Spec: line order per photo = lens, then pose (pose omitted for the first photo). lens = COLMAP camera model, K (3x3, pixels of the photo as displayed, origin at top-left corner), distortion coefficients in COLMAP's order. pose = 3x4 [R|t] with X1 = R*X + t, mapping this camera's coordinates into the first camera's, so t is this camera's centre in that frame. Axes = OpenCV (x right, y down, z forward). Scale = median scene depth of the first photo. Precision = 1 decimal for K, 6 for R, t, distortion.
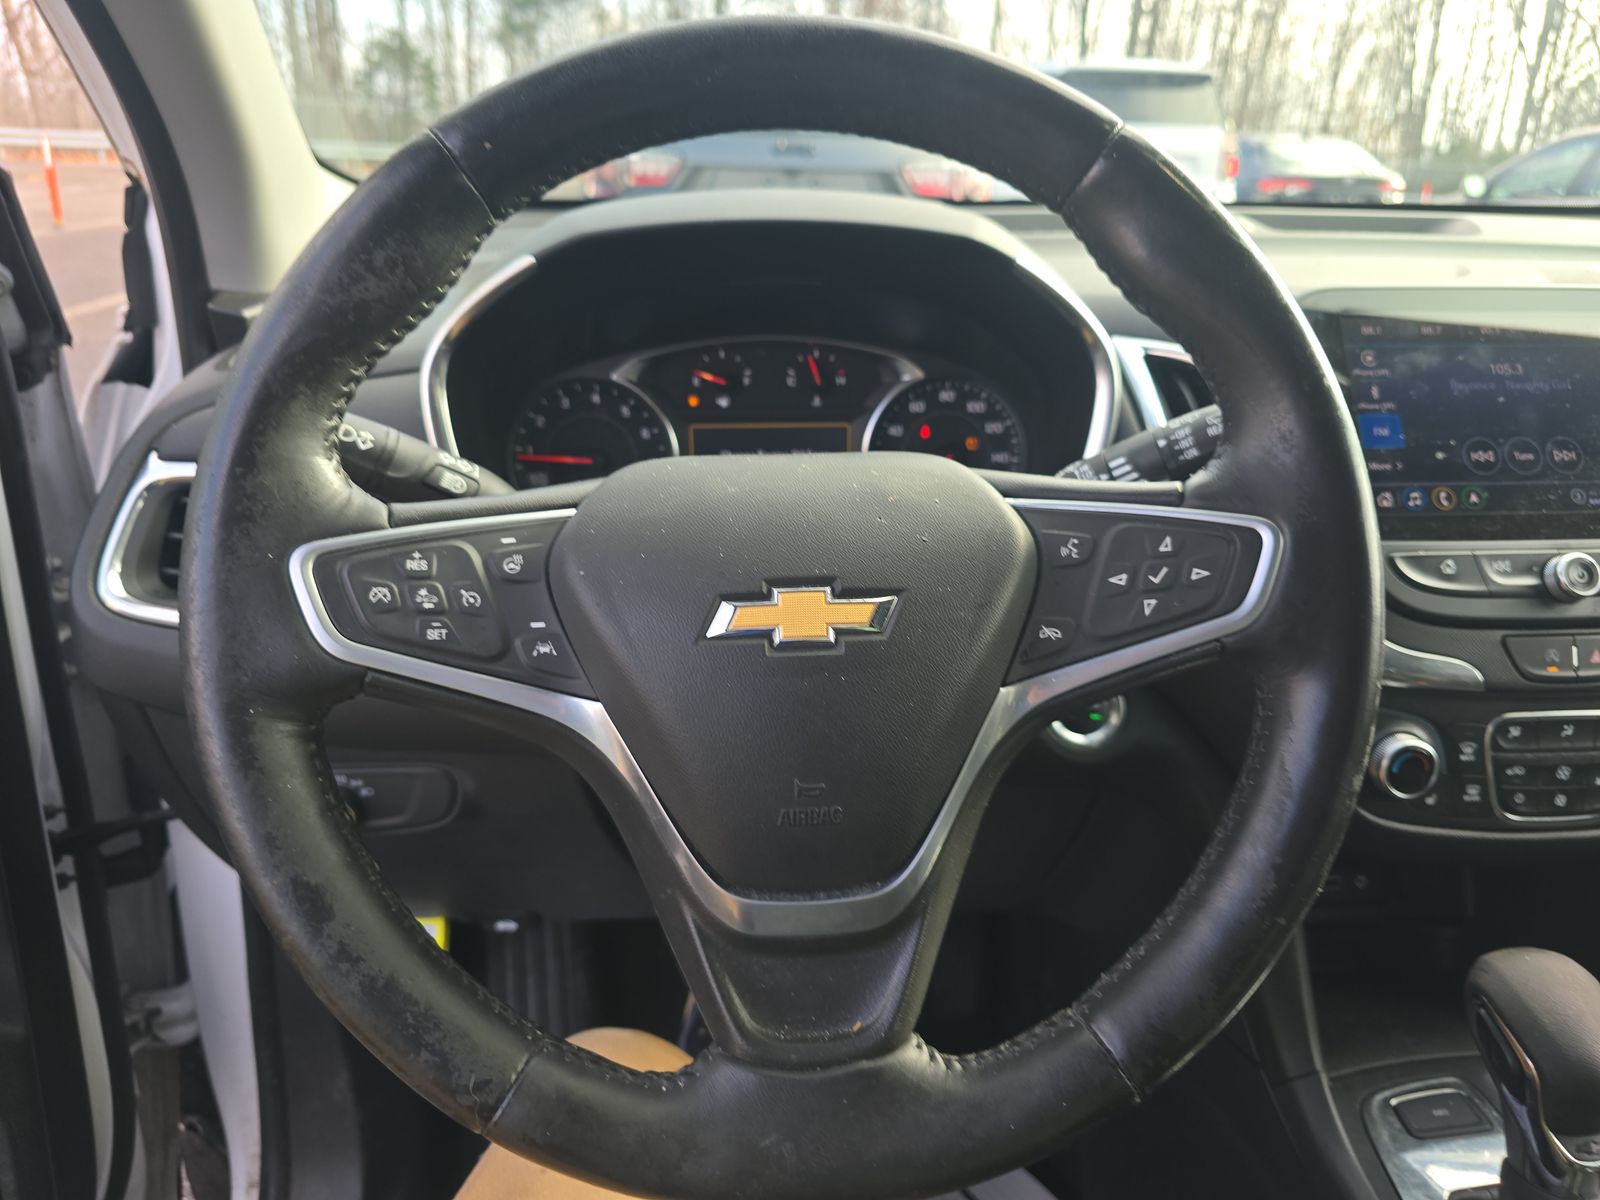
lens RADIAL K [[1088.7, 0, 800.0], [0, 1088.7, 600.0], [0, 0, 1]] dist [0.004852, -0.006555]
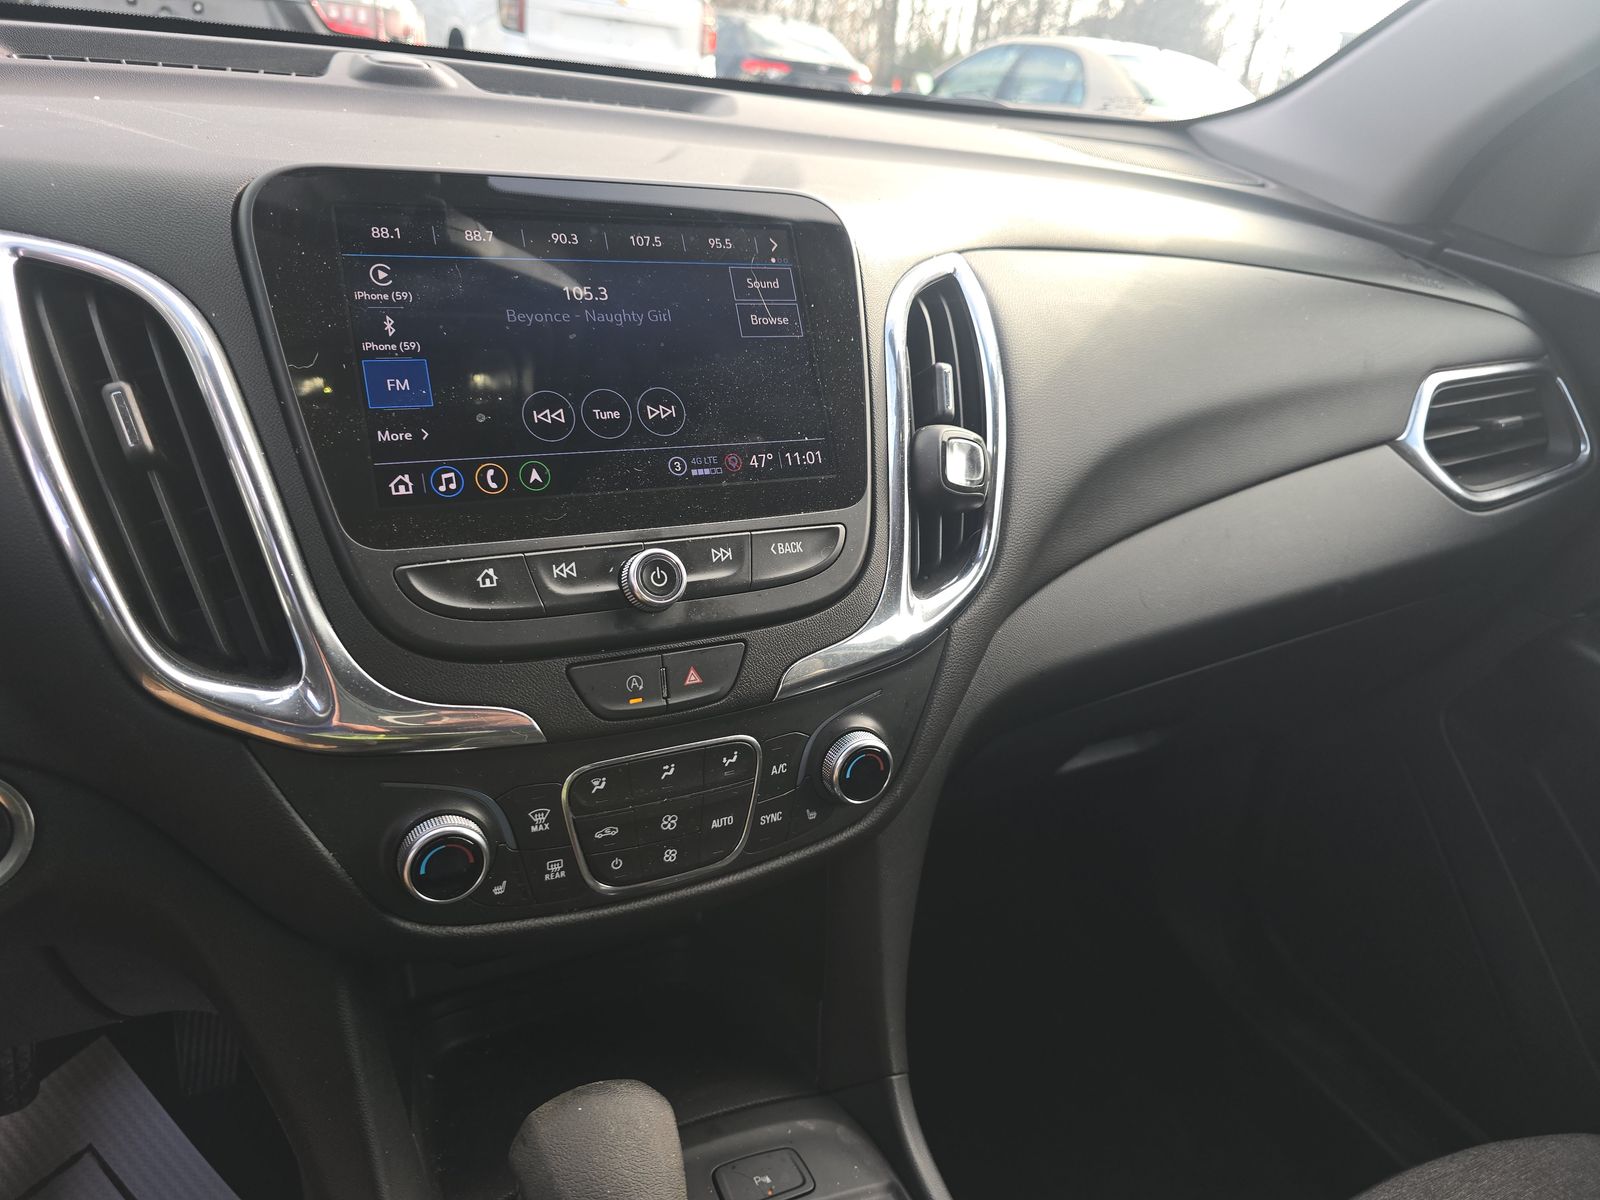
lens RADIAL K [[1088.7, 0, 800.0], [0, 1088.7, 600.0], [0, 0, 1]] dist [0.004852, -0.006555]
pose [[0.916441, -0.090526, 0.389796, 0.490998], [0.047973, 0.991905, 0.117570, -0.088639], [-0.397284, -0.089046, 0.913365, 0.255059]]
